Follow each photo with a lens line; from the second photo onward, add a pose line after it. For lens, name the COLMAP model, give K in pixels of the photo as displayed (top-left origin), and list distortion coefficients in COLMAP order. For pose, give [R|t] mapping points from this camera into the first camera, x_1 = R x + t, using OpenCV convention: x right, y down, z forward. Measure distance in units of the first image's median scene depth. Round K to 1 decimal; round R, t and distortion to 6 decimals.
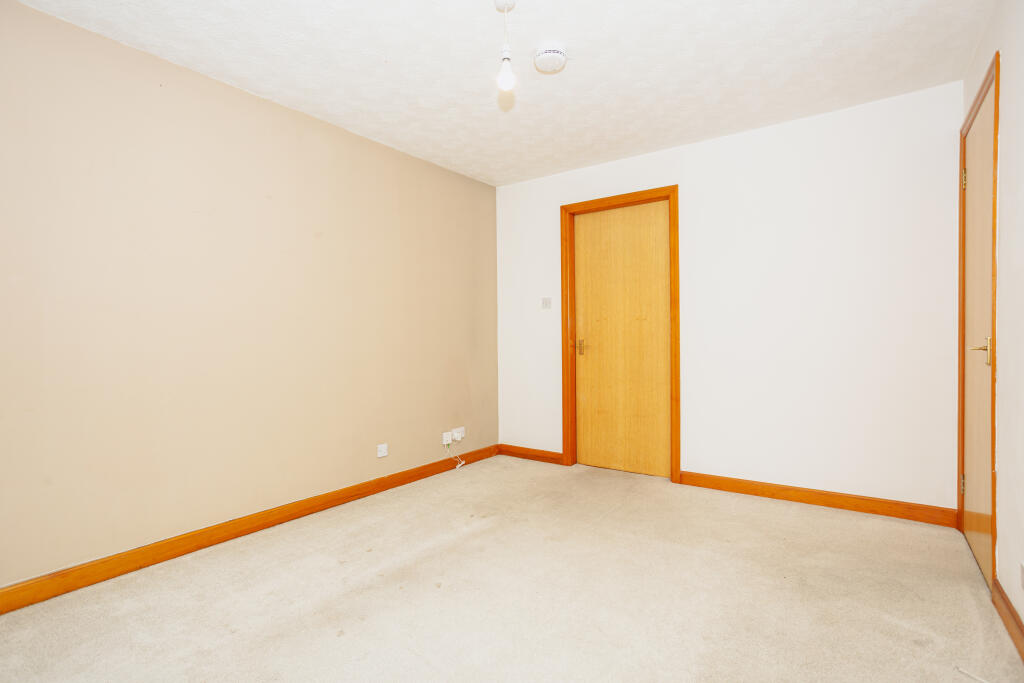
lens RADIAL K [[499.2, 0, 512.1], [0, 499.2, 338.8], [0, 0, 1]] dist [-0.039115, 0.020629]
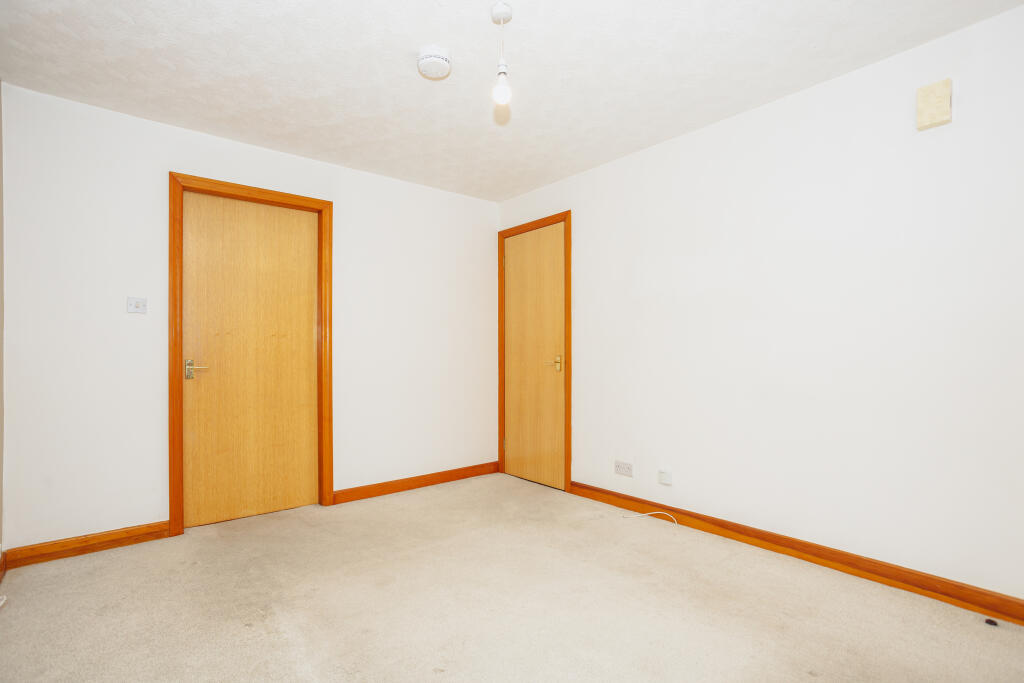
lens RADIAL K [[499.2, 0, 512.3], [0, 499.2, 344.0], [0, 0, 1]] dist [-0.039115, 0.020629]
pose [[0.247036, 0.022992, 0.968734, -0.495100], [0.008552, 0.999628, -0.025906, 0.002150], [-0.968969, 0.014684, 0.246747, 0.380724]]
